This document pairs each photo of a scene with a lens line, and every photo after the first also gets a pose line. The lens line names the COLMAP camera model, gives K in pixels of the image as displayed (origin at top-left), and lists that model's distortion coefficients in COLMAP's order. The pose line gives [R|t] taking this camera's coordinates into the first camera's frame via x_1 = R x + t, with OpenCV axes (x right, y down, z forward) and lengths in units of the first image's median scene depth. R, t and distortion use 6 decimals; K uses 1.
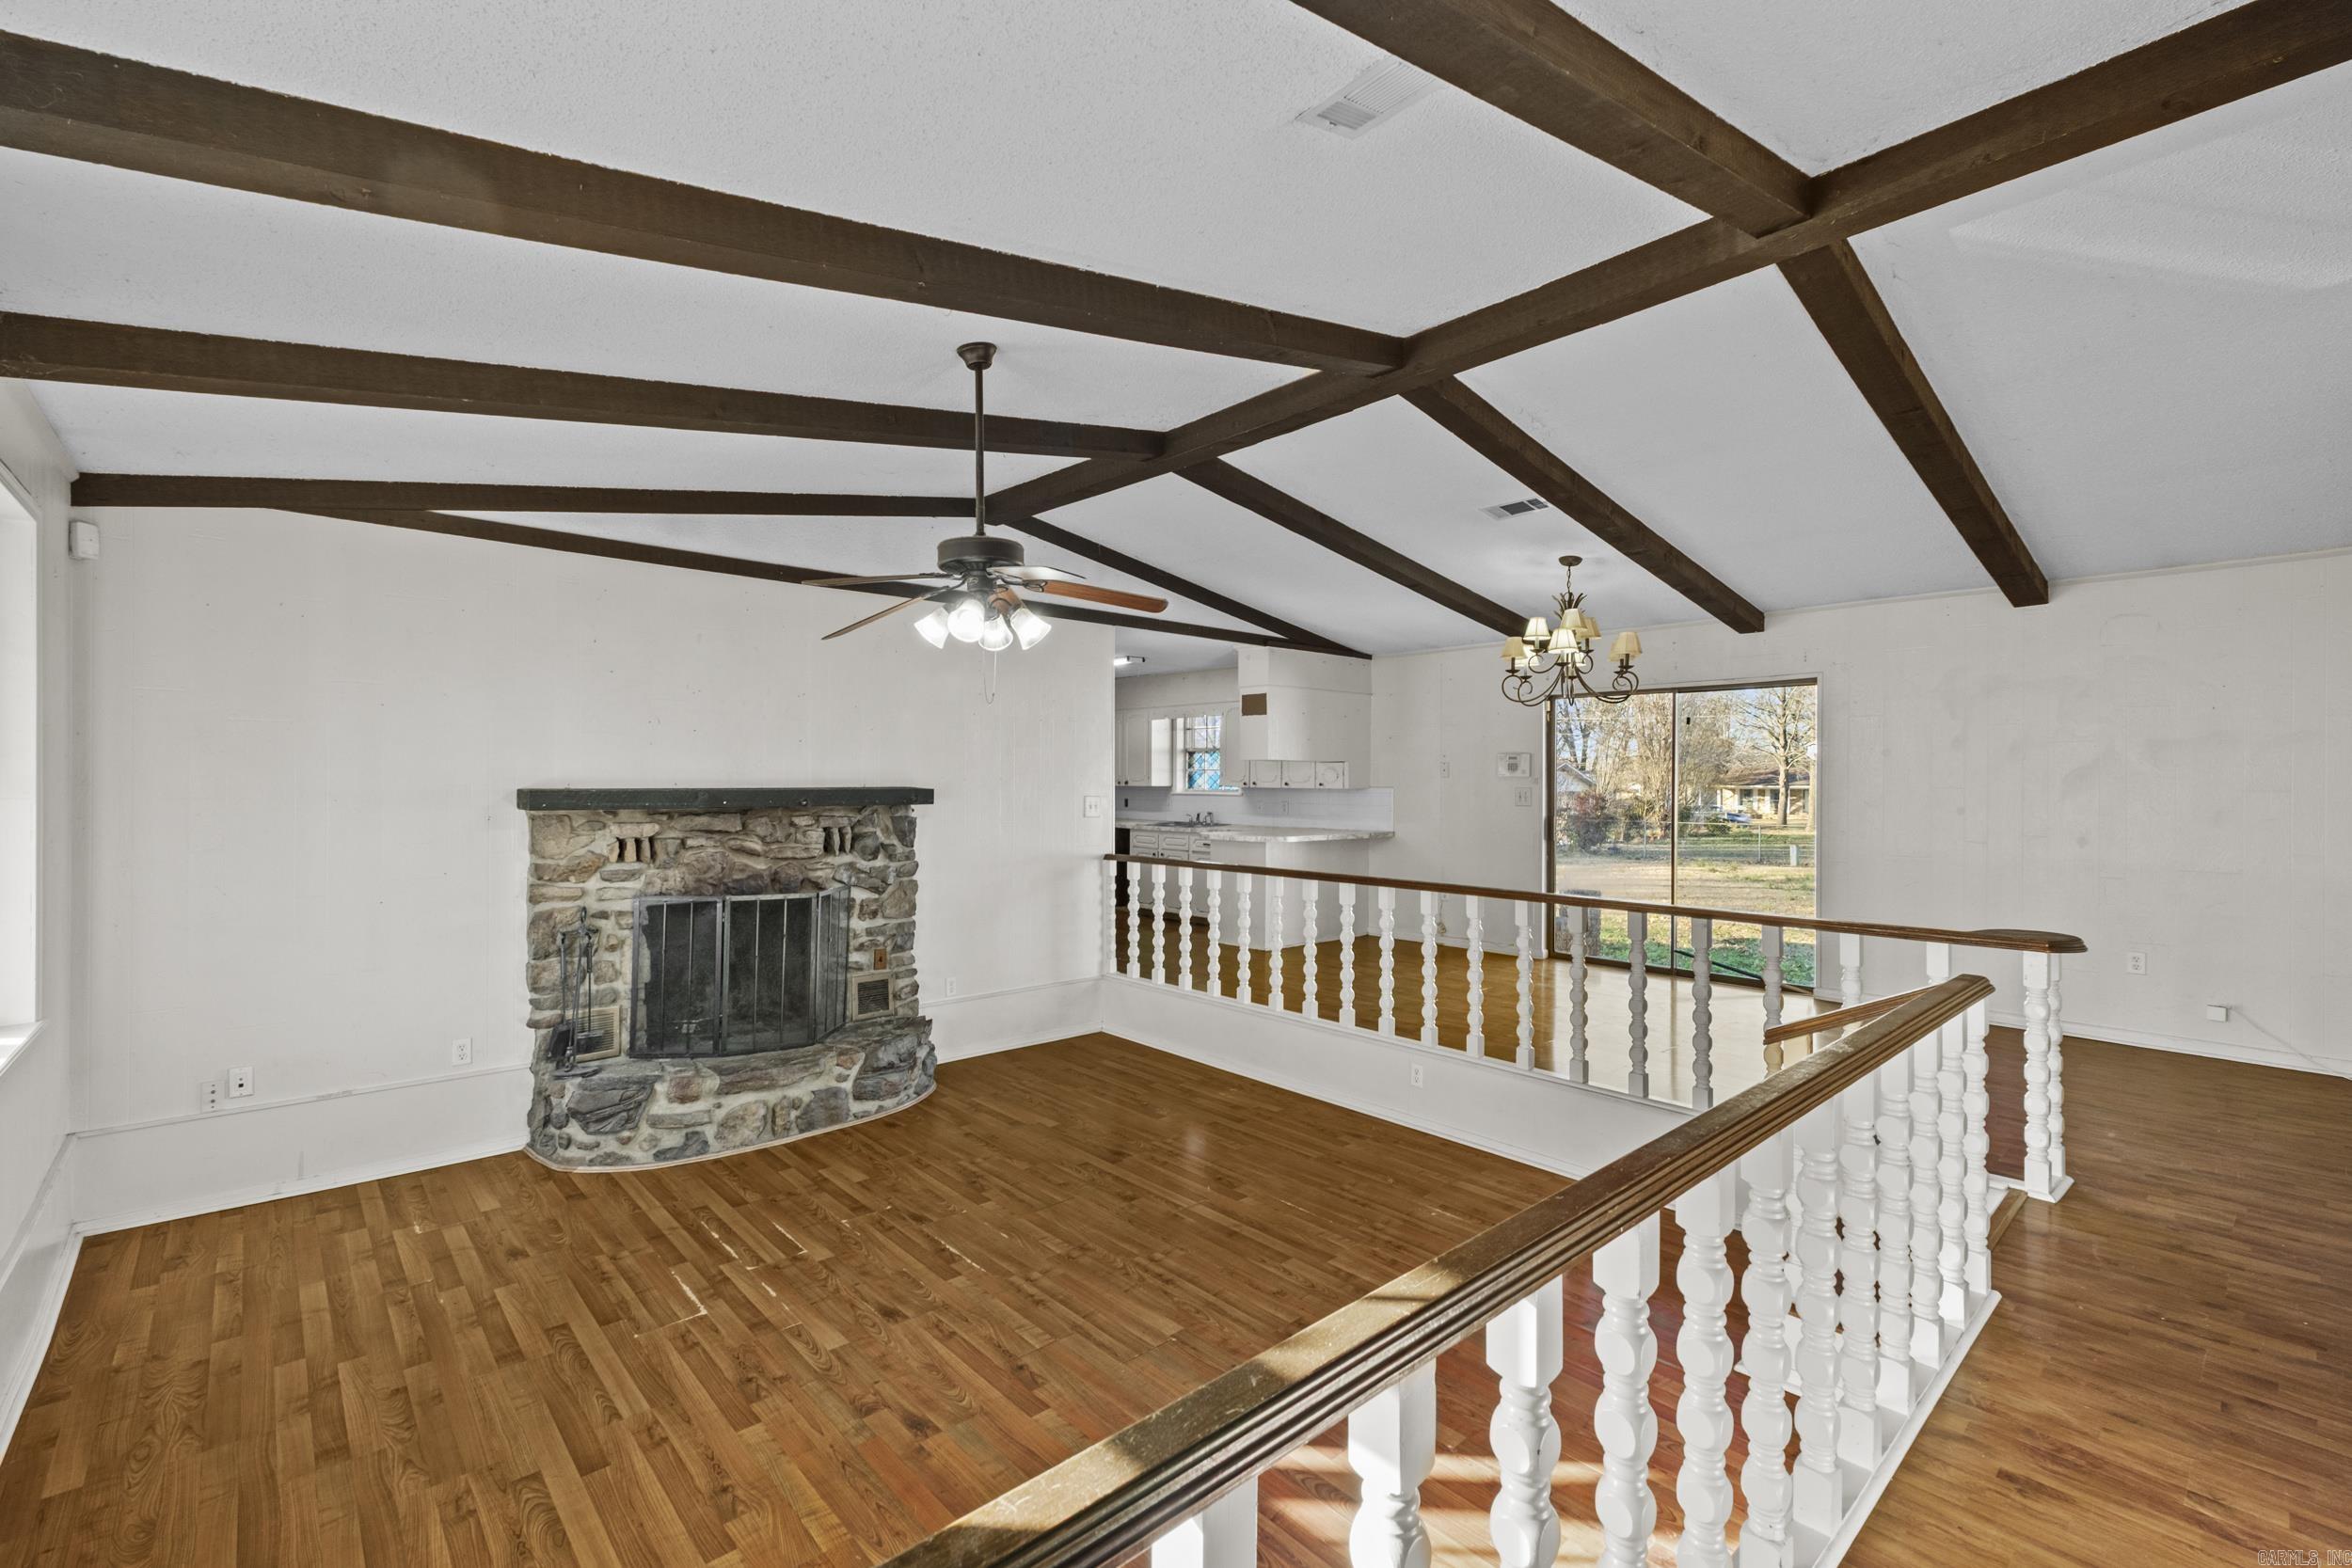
lens RADIAL K [[1024.7, 0, 1170.6], [0, 1024.7, 766.6], [0, 0, 1]] dist [0.011299, 0.000486]
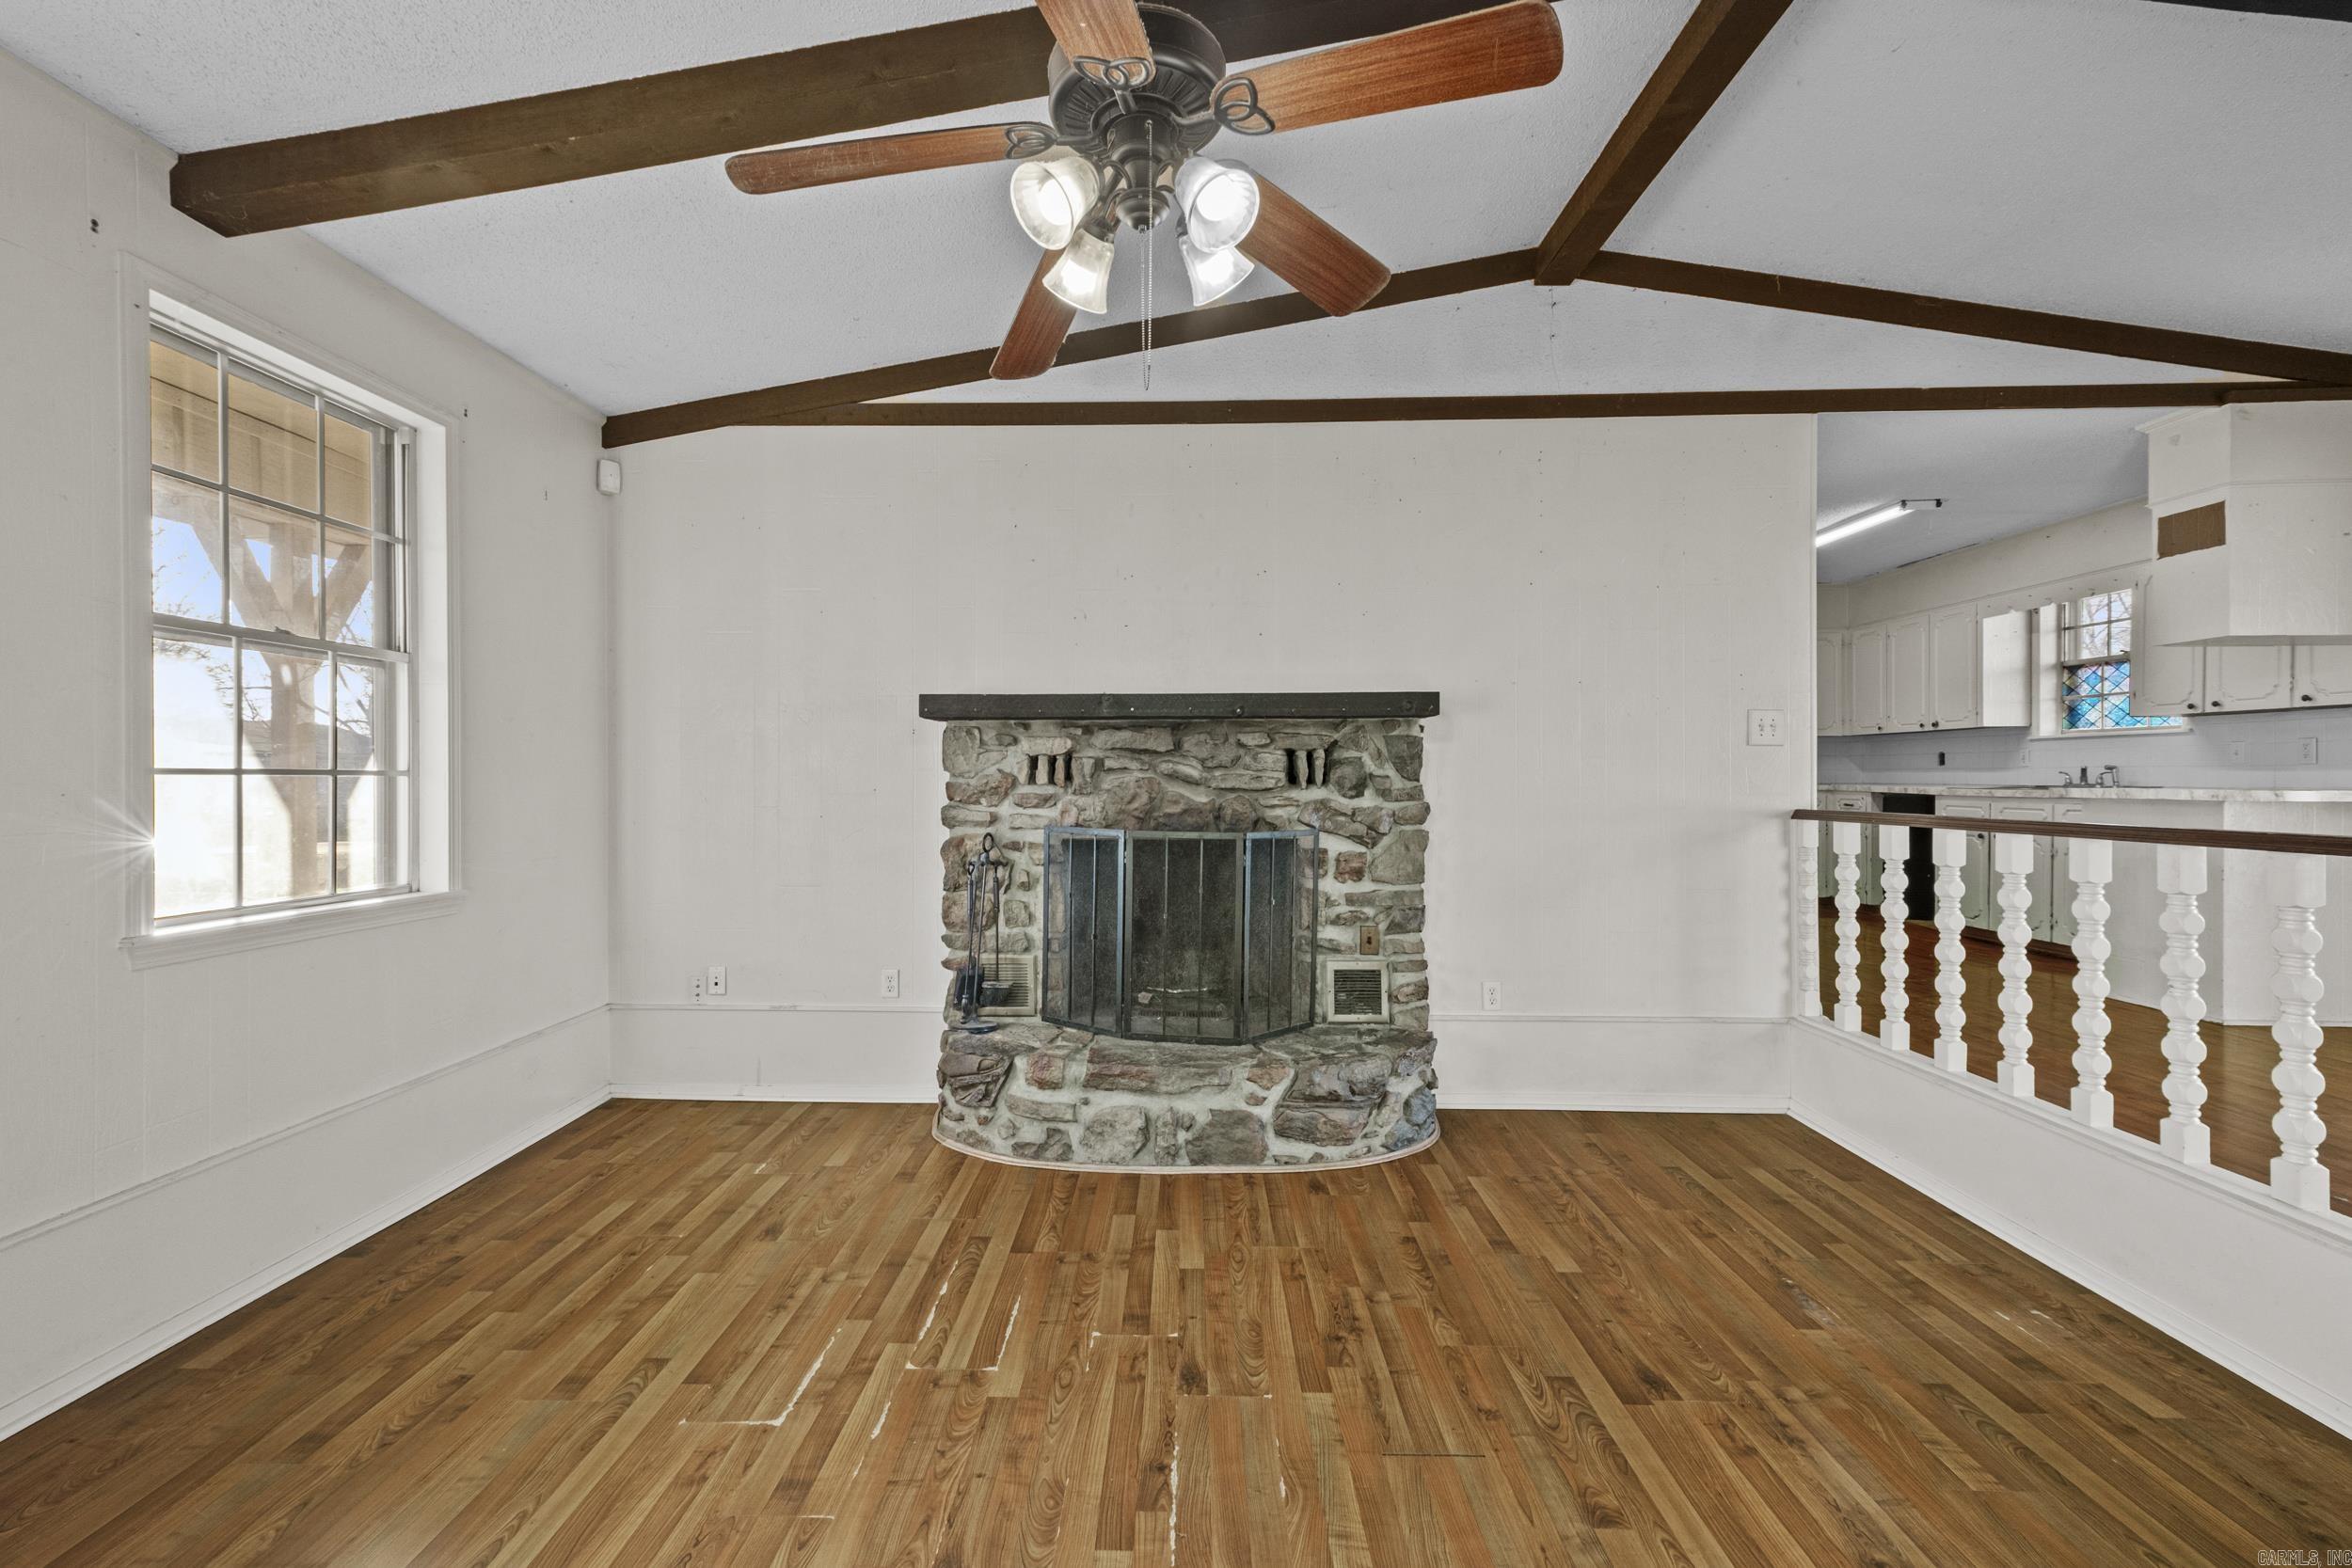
lens RADIAL K [[1024.7, 0, 1155.0], [0, 1024.7, 772.4], [0, 0, 1]] dist [0.011299, 0.000486]
pose [[0.721053, -0.008138, -0.692832, 0.109509], [0.013272, 0.999910, 0.002068, 0.080810], [0.692753, -0.010687, 0.721096, 0.456616]]
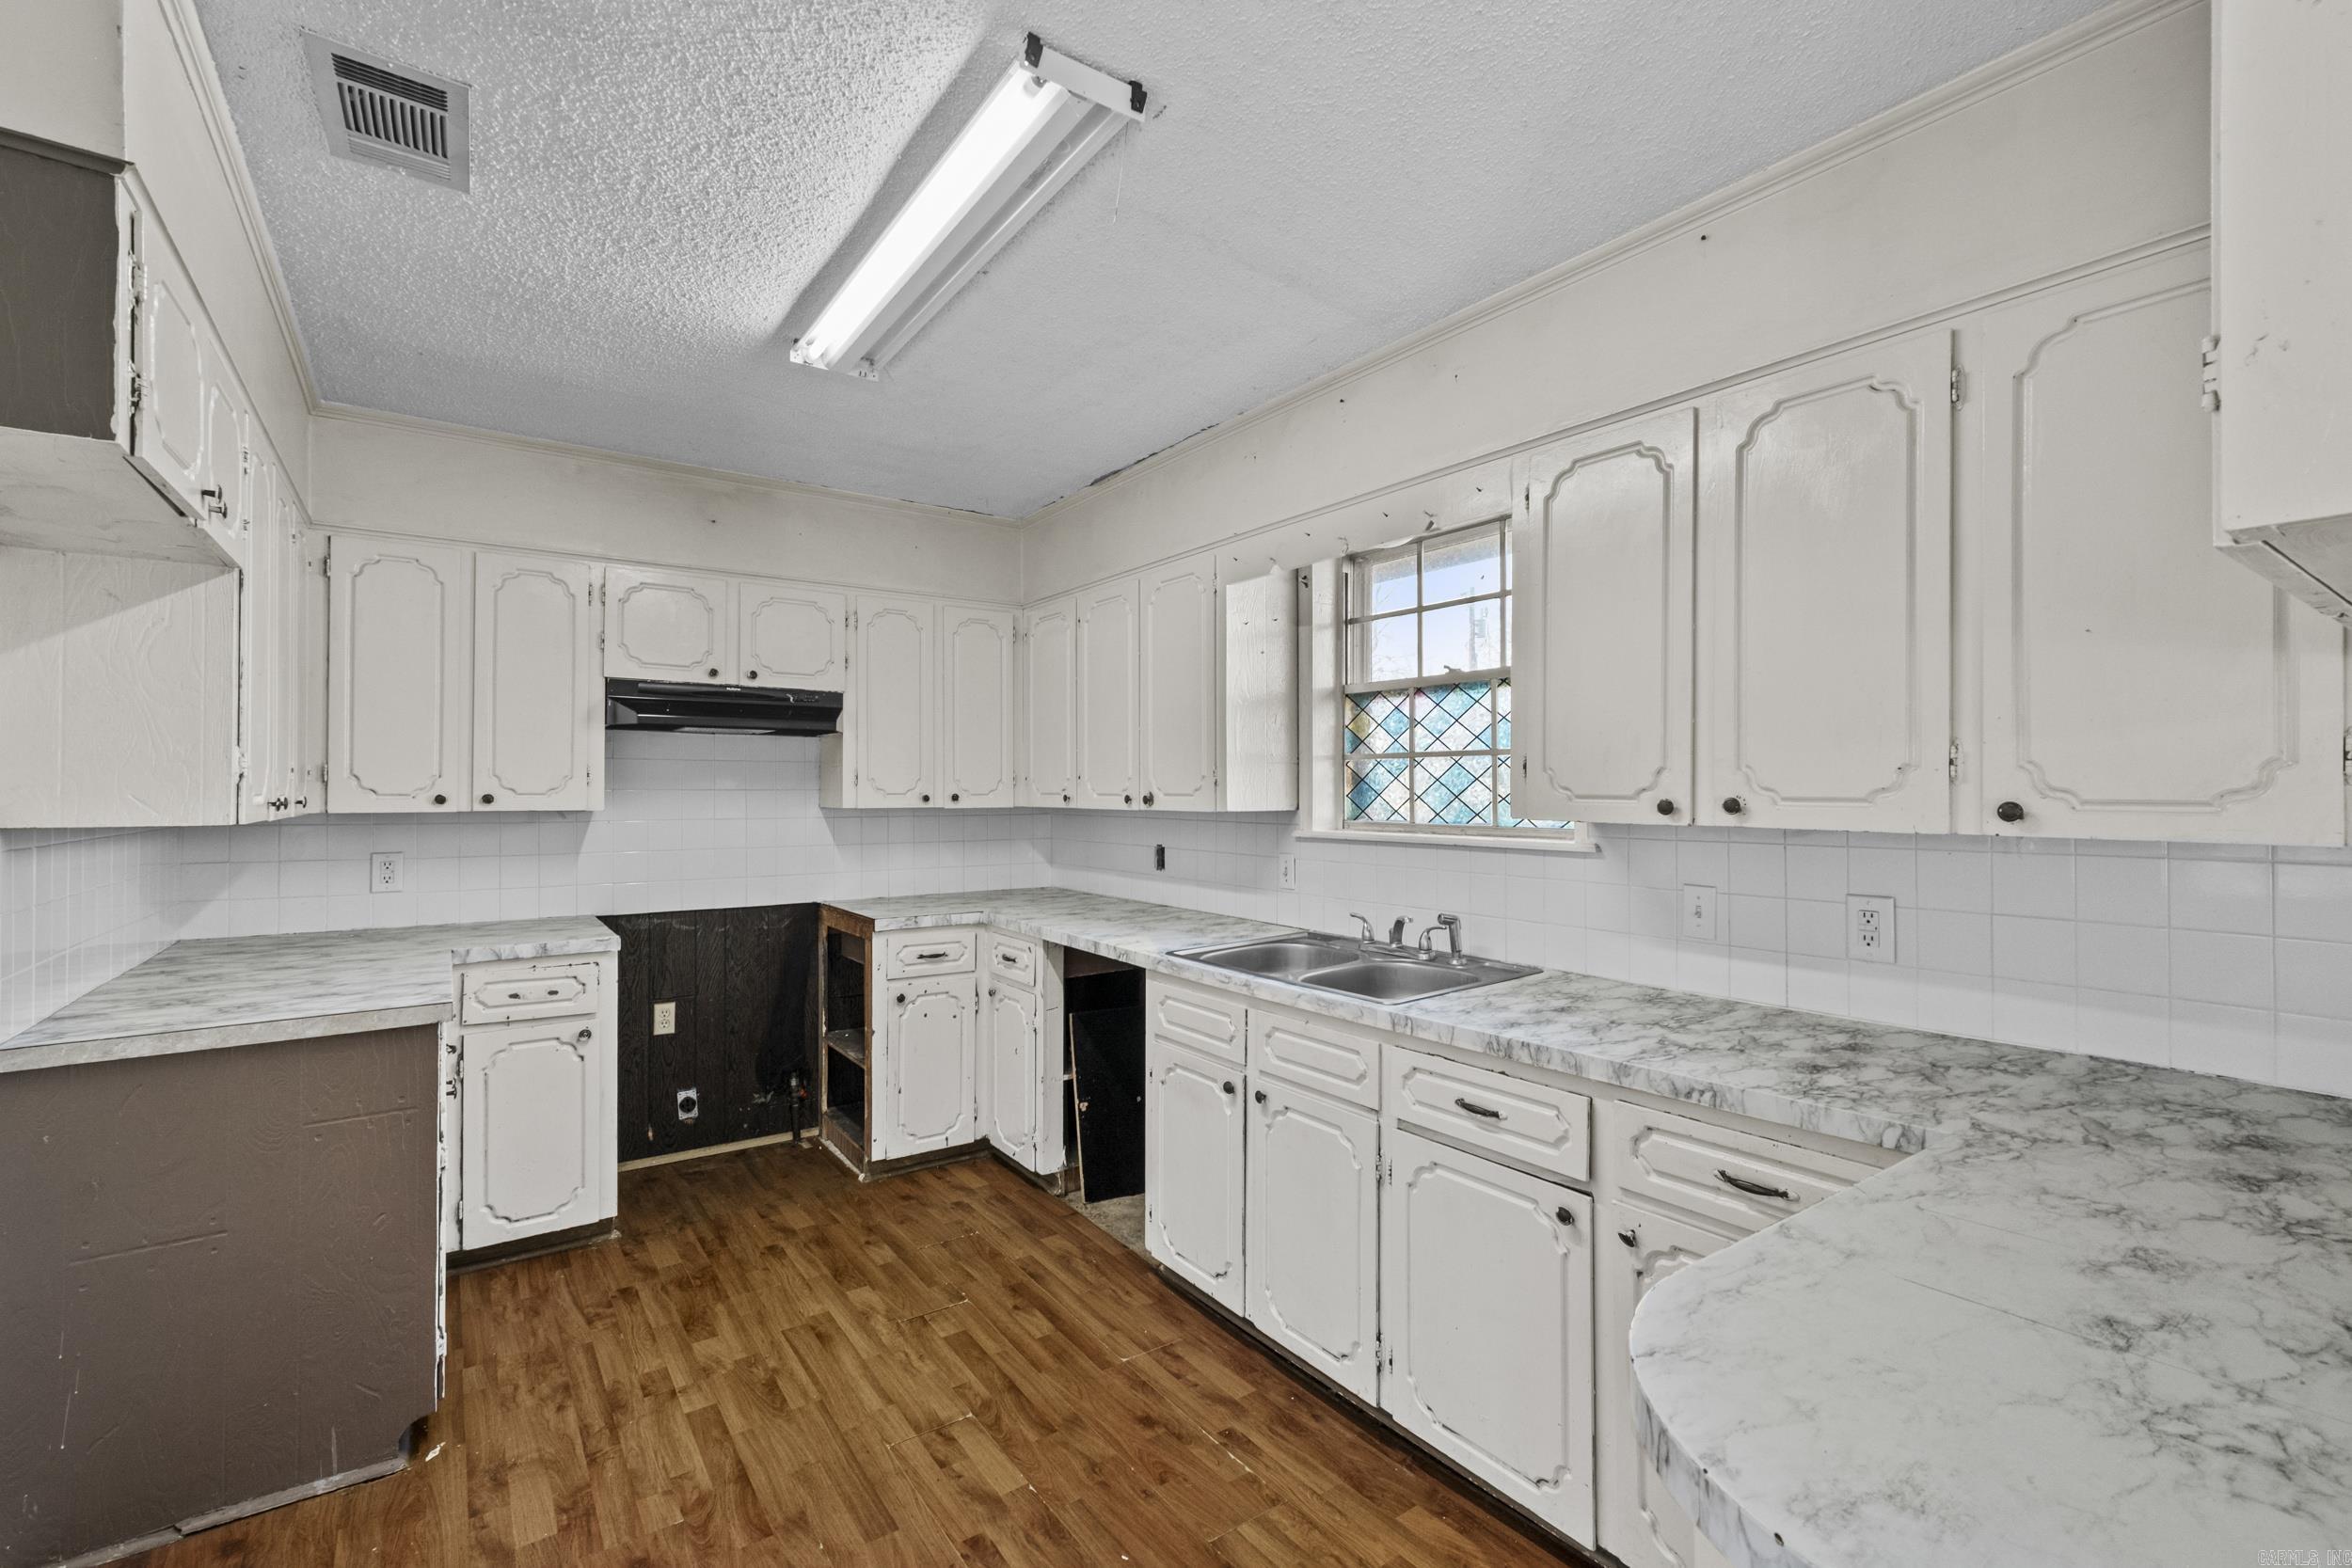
lens RADIAL K [[1024.7, 0, 1173.2], [0, 1024.7, 786.9], [0, 0, 1]] dist [0.011299, 0.000486]
pose [[0.993673, -0.006939, -0.112102, -0.001530], [0.008127, 0.999916, 0.010137, 0.018035], [0.112022, -0.010984, 0.993645, 1.507469]]
